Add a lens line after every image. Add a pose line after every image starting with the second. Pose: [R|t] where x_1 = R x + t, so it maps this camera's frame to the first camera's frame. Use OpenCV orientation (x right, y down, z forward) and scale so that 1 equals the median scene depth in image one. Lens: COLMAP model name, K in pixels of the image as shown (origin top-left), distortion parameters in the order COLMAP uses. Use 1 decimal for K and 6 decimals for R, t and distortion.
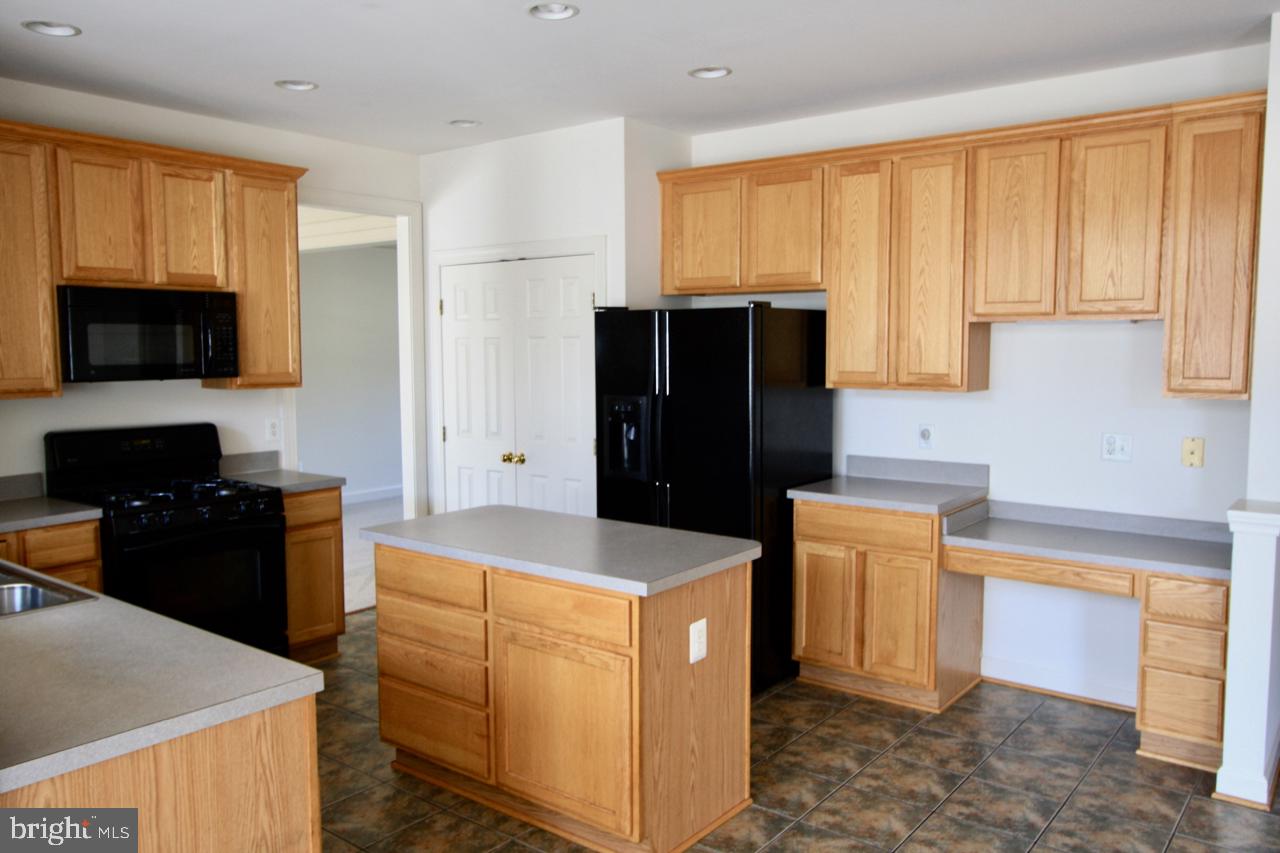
lens RADIAL K [[965.0, 0, 640.0], [0, 965.0, 426.5], [0, 0, 1]] dist [0.008284, 0.004716]
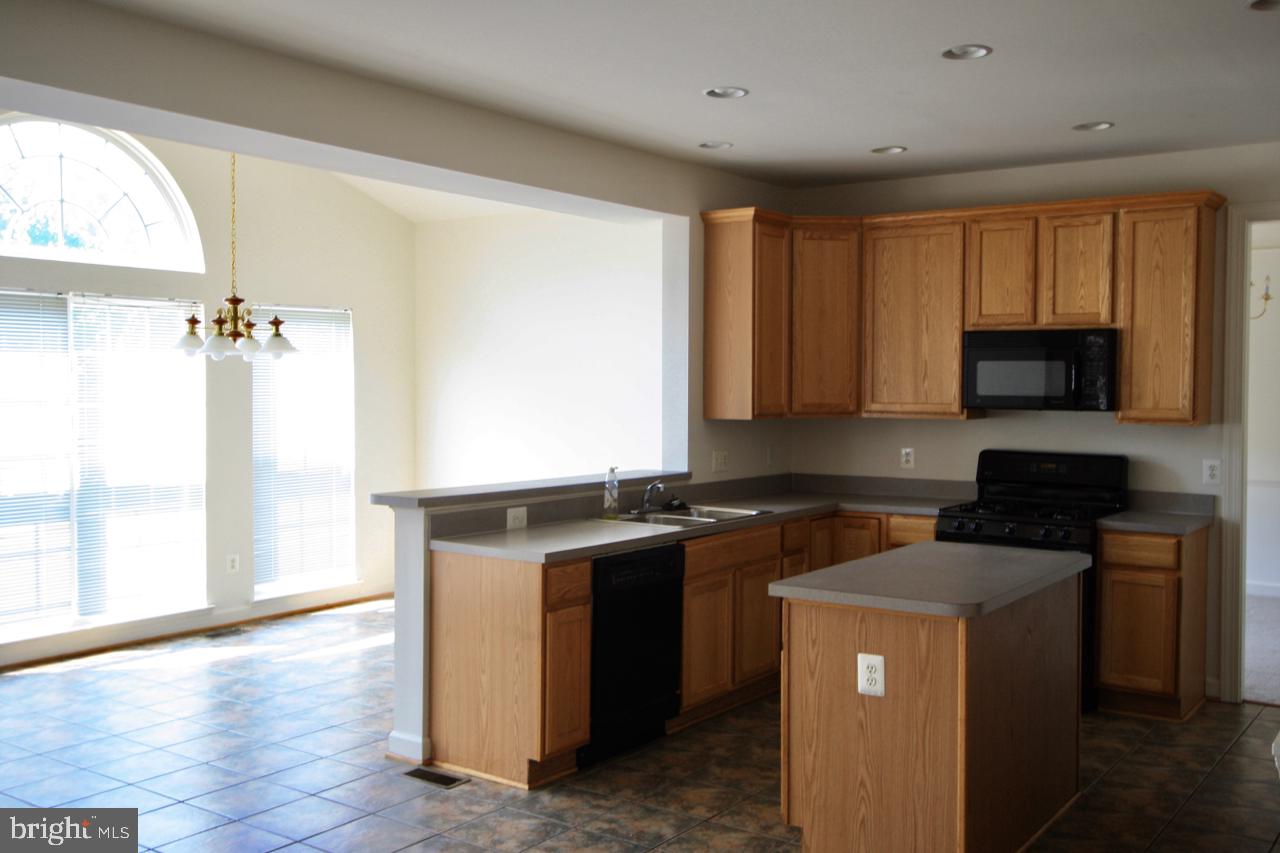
lens RADIAL K [[1225.7, 0, 640.0], [0, 1225.7, 426.5], [0, 0, 1]] dist [-0.018281, -0.001644]
pose [[0.044409, 0.041265, -0.998161, 0.894053], [-0.091104, 0.995151, 0.037087, -0.039313], [0.994851, 0.089289, 0.047953, 0.470833]]
